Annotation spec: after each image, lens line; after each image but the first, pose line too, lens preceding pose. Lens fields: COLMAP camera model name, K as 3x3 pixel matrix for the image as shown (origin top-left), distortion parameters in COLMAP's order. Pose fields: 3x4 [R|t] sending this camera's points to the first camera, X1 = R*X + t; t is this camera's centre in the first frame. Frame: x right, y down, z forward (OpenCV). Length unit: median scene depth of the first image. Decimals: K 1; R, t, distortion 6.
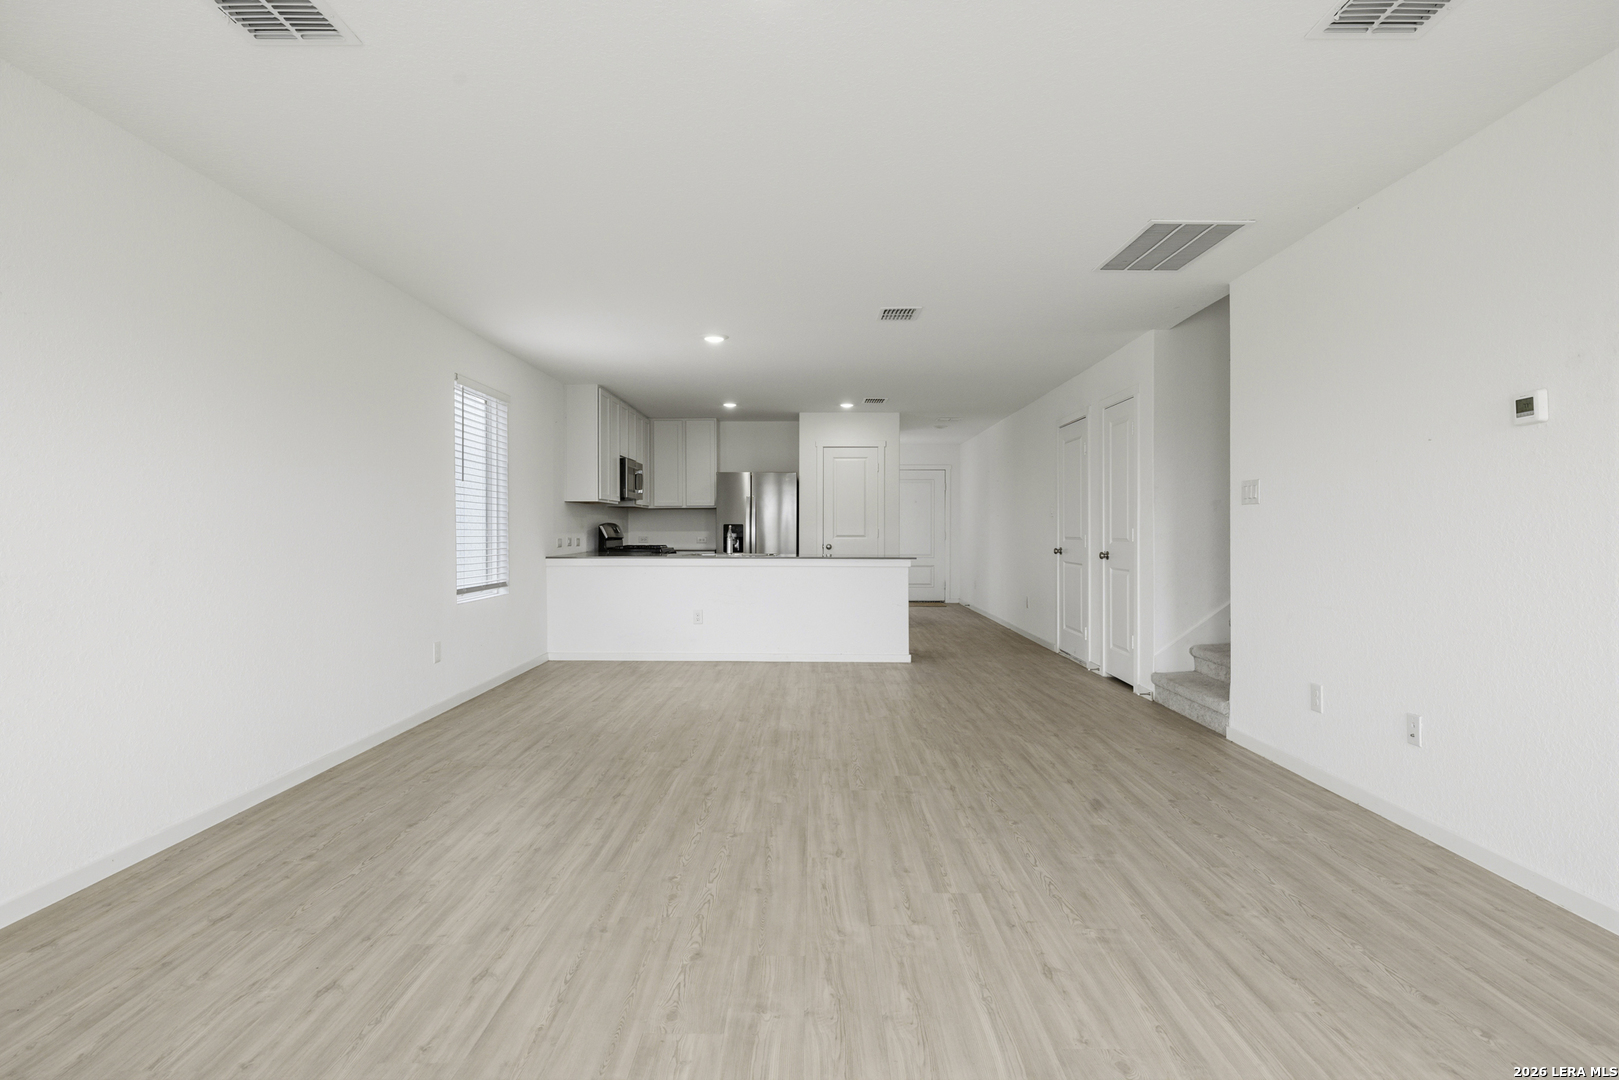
lens RADIAL K [[835.8, 0, 809.5], [0, 835.8, 540.0], [0, 0, 1]] dist [-0.000474, 0.000892]
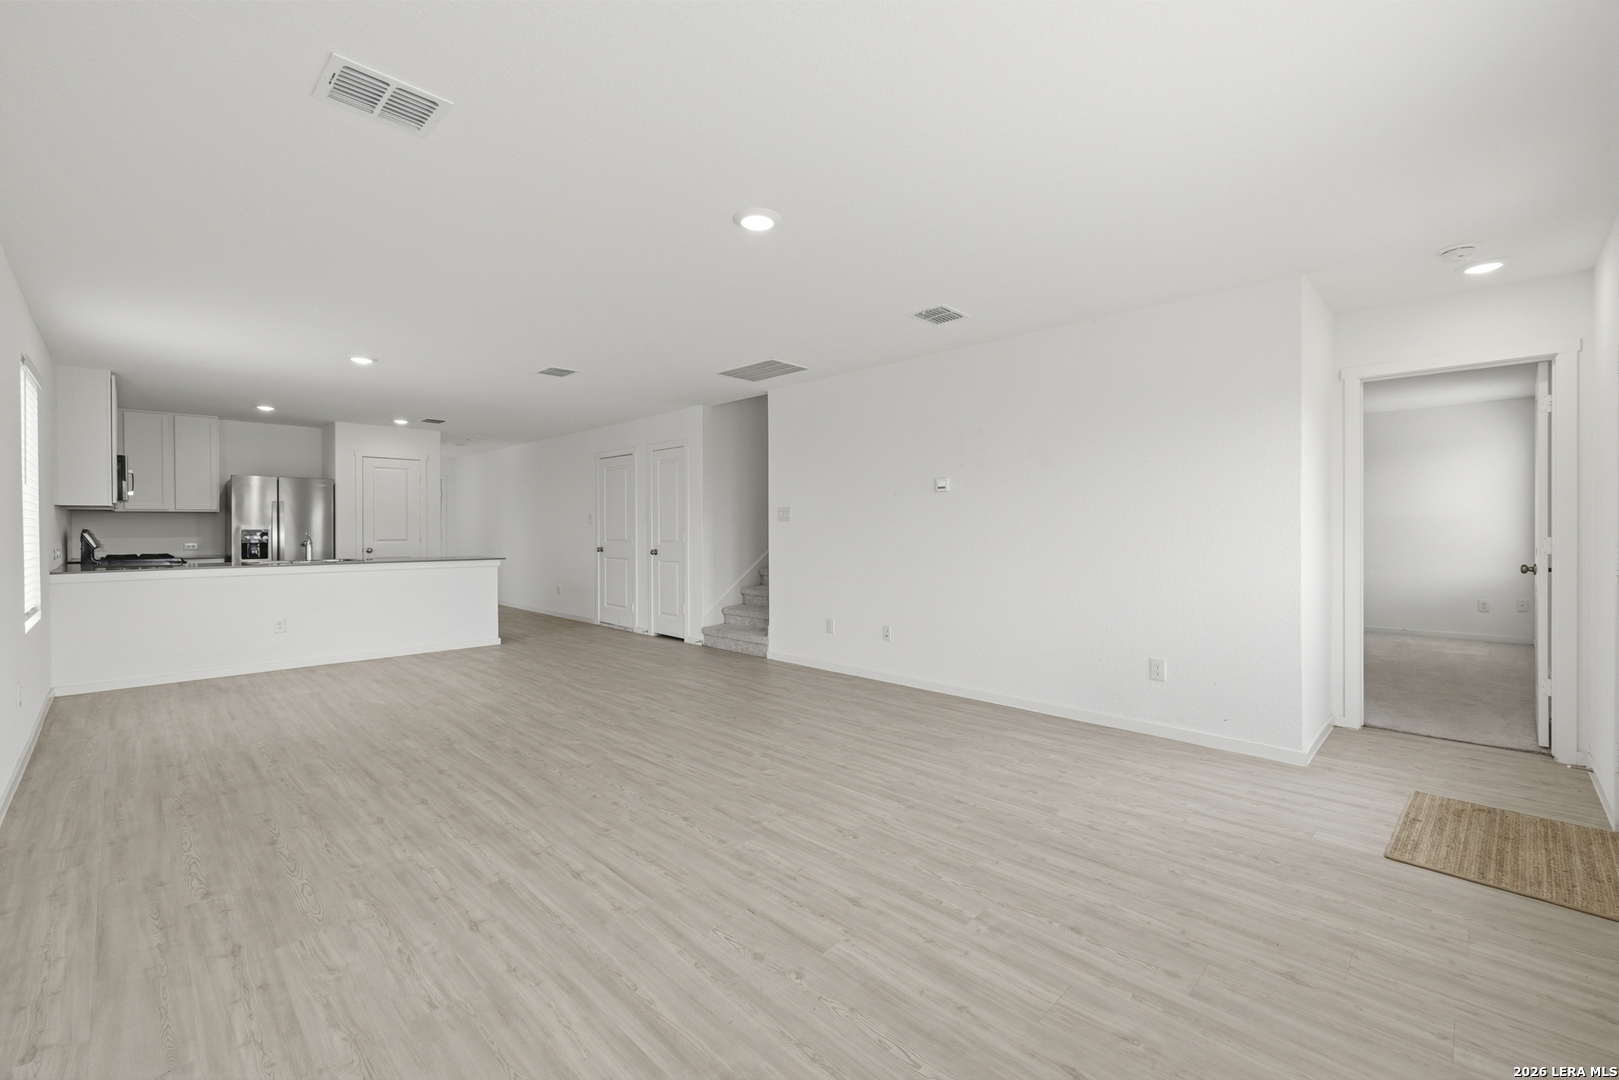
lens RADIAL K [[691.8, 0, 809.5], [0, 691.8, 540.0], [0, 0, 1]] dist [0.003779, 0.000404]
pose [[0.687387, -0.015412, 0.726128, -0.565372], [0.010569, 0.999881, 0.011218, -0.022677], [-0.726214, -0.000036, 0.687468, -0.037880]]
